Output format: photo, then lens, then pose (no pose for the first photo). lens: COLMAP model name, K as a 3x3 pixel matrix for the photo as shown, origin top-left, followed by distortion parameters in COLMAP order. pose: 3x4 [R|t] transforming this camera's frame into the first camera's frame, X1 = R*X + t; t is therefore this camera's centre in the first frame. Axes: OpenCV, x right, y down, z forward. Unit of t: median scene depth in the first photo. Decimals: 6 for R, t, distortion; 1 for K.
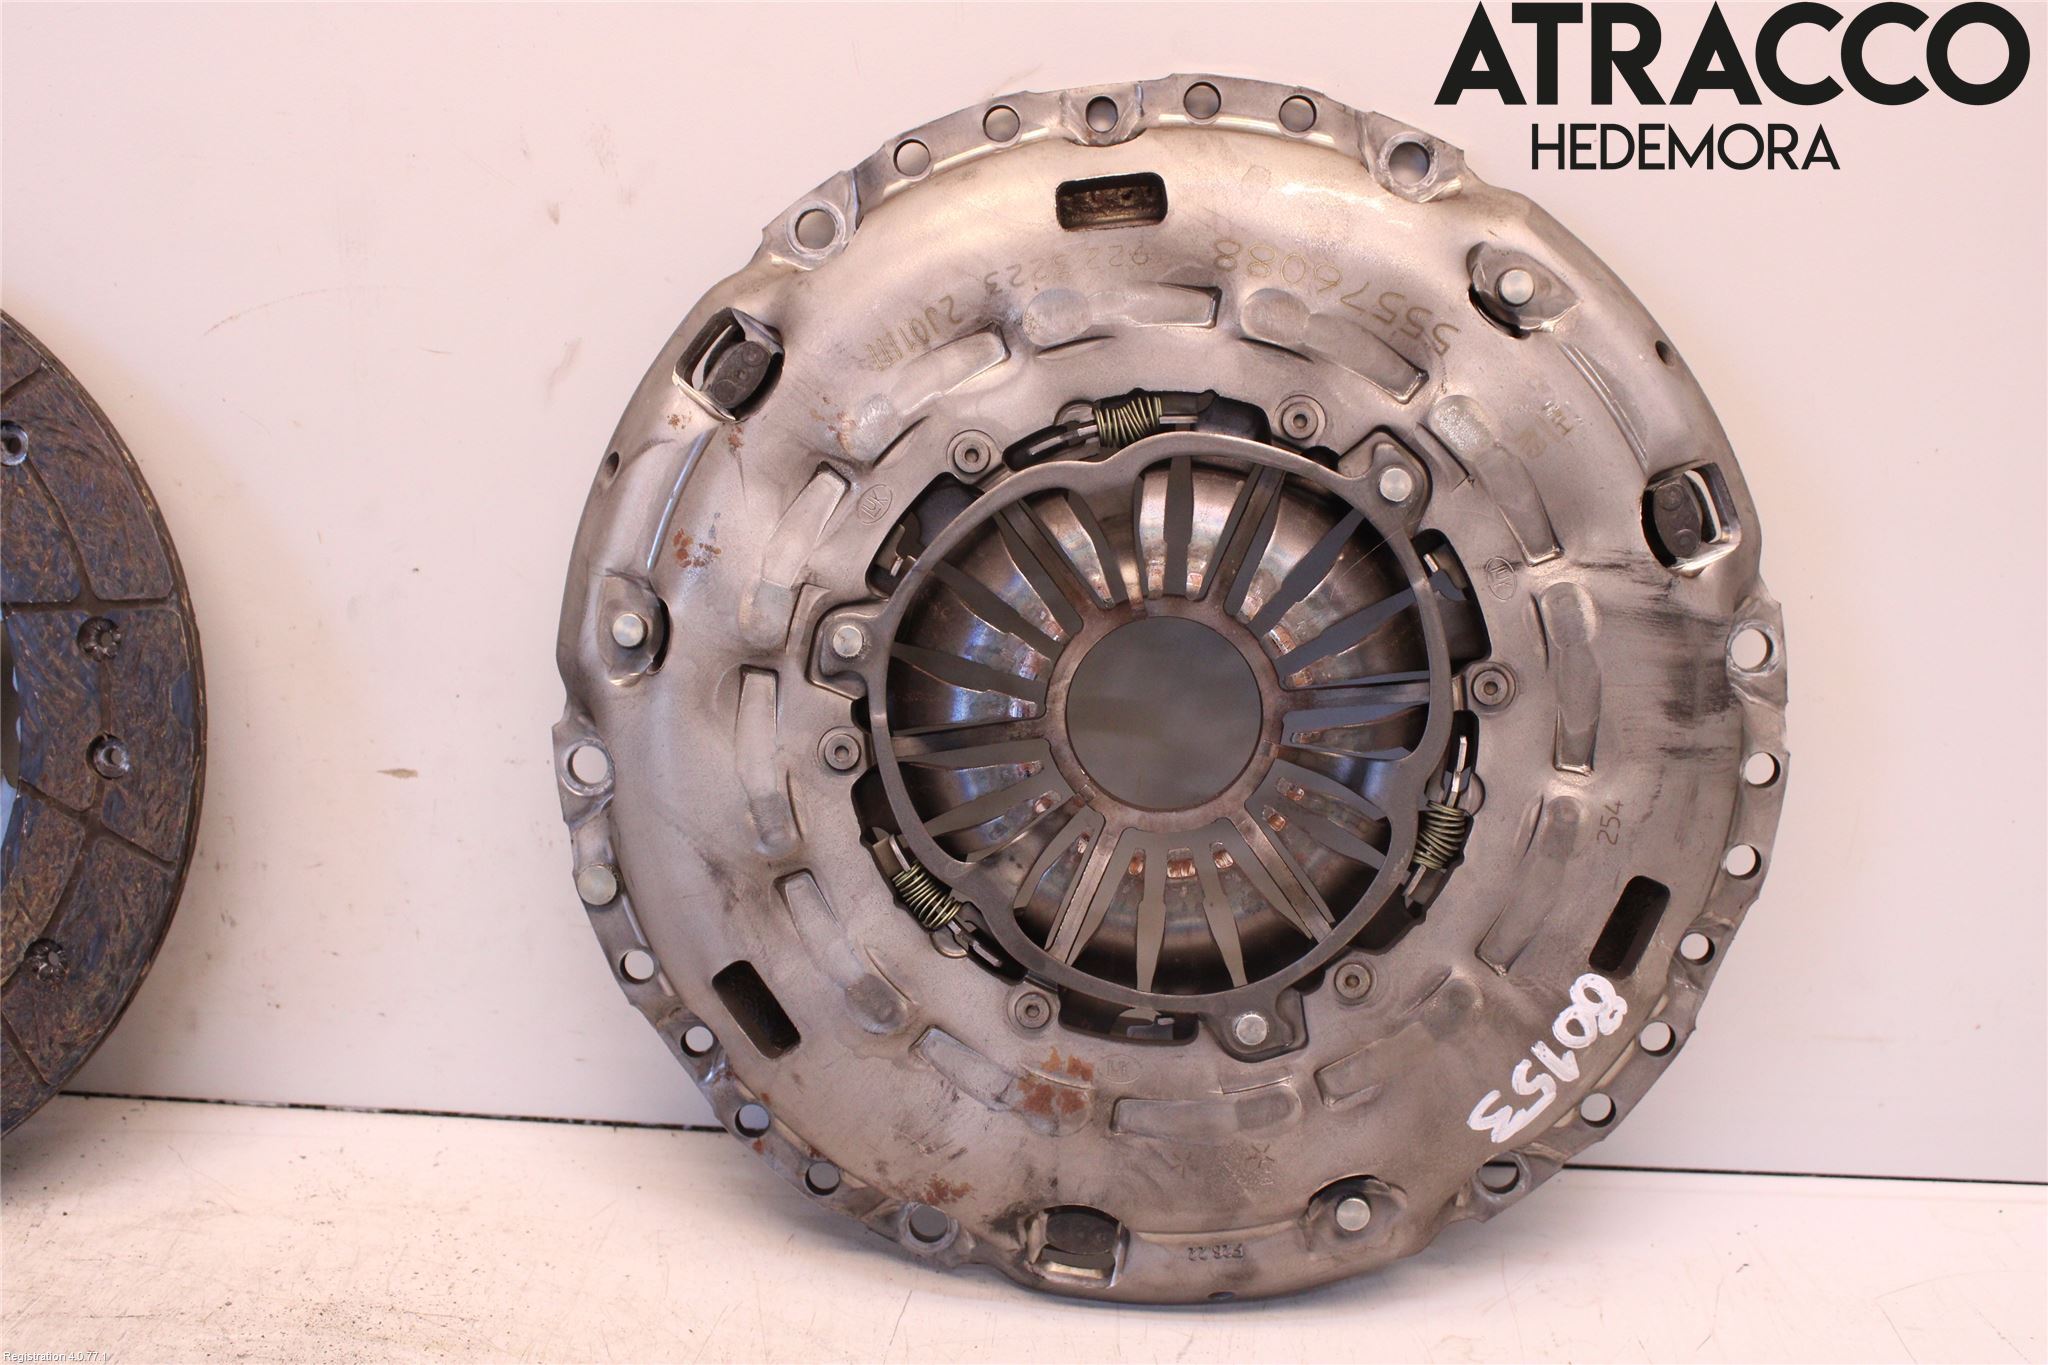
lens RADIAL K [[2767.6, 0, 1024.0], [0, 2767.6, 682.5], [0, 0, 1]] dist [-0.003152, 0.031715]
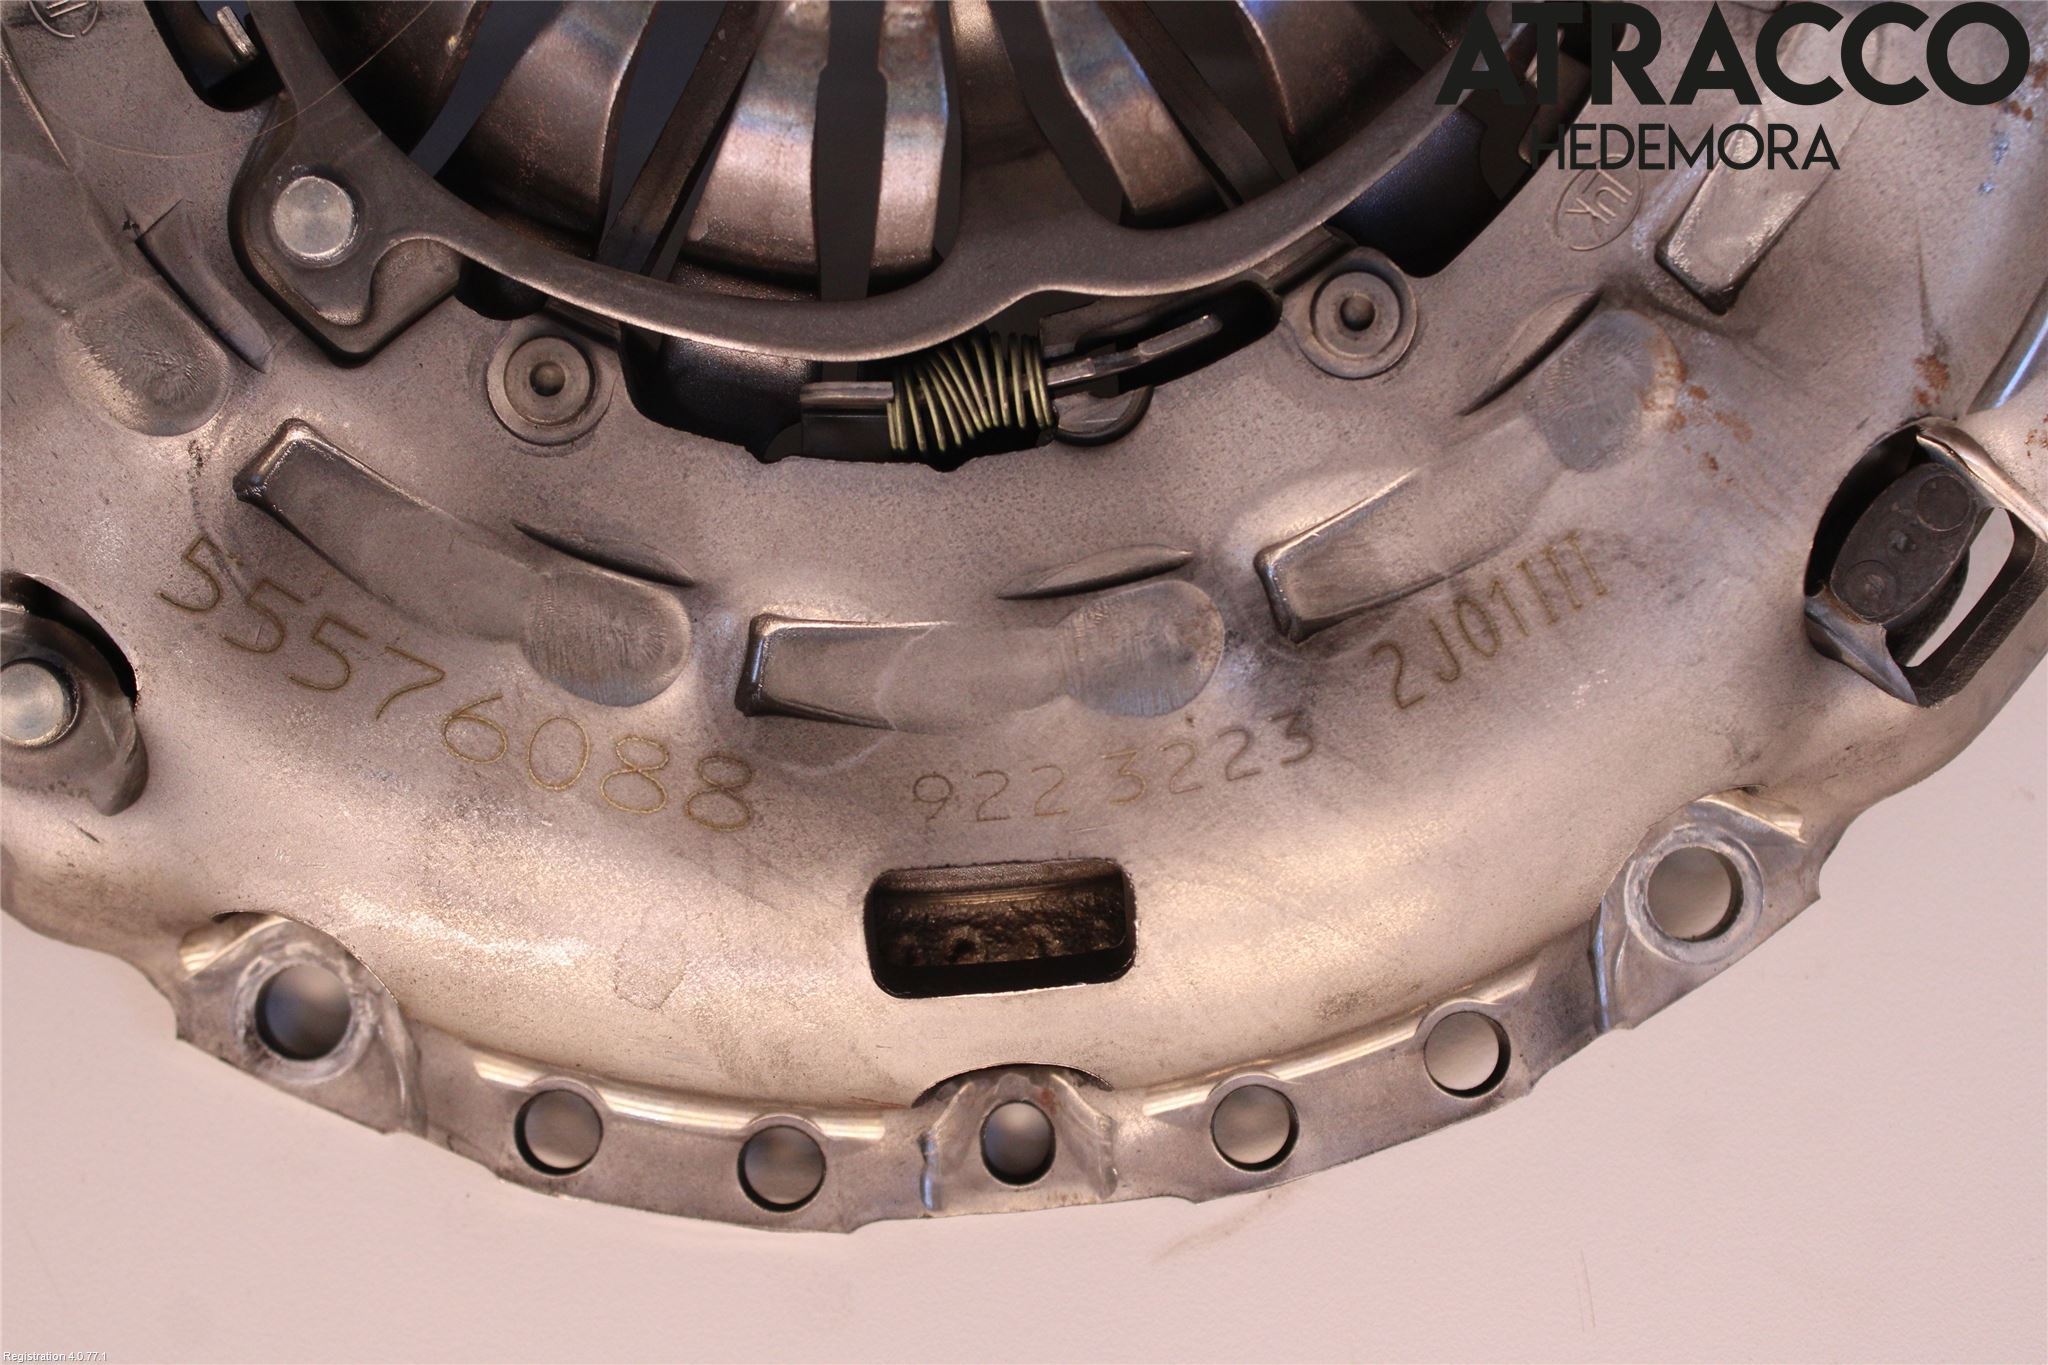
lens RADIAL K [[3093.2, 0, 1024.0], [0, 3093.2, 682.5], [0, 0, 1]] dist [0.028849, 0.019680]
pose [[-0.999428, -0.022355, 0.025376, 0.017172], [0.021161, -0.998699, -0.046402, -0.115477], [0.026381, -0.045839, 0.998600, 0.541778]]
